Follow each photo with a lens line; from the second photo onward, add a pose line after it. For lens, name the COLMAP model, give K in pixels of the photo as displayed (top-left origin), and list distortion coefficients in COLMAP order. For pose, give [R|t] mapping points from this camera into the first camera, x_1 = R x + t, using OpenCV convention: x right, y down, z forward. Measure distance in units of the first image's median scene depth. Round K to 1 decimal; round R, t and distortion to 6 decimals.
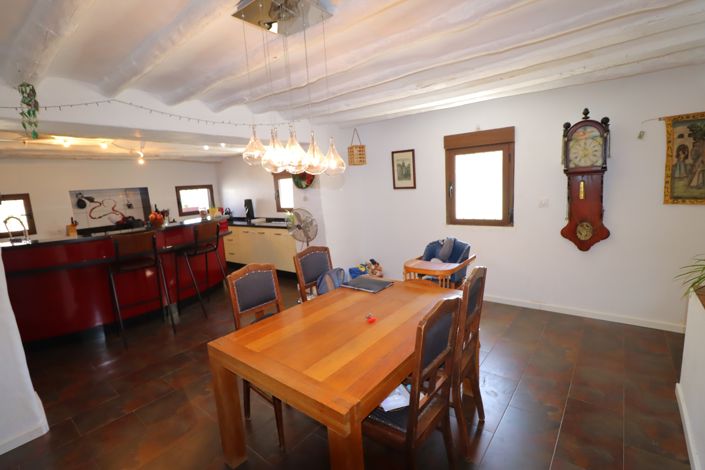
lens RADIAL K [[328.2, 0, 353.3], [0, 328.2, 231.9], [0, 0, 1]] dist [-0.001269, -0.000465]
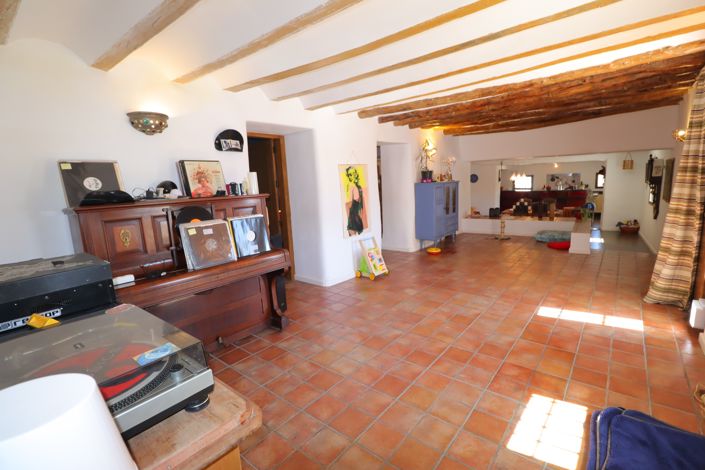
lens RADIAL K [[328.2, 0, 353.3], [0, 328.2, 231.9], [0, 0, 1]] dist [-0.001269, -0.000465]
pose [[0.003411, 0.220214, -0.975446, 1.760249], [-0.105312, 0.970106, 0.218640, -0.081302], [0.994433, 0.101981, 0.026500, -0.593694]]
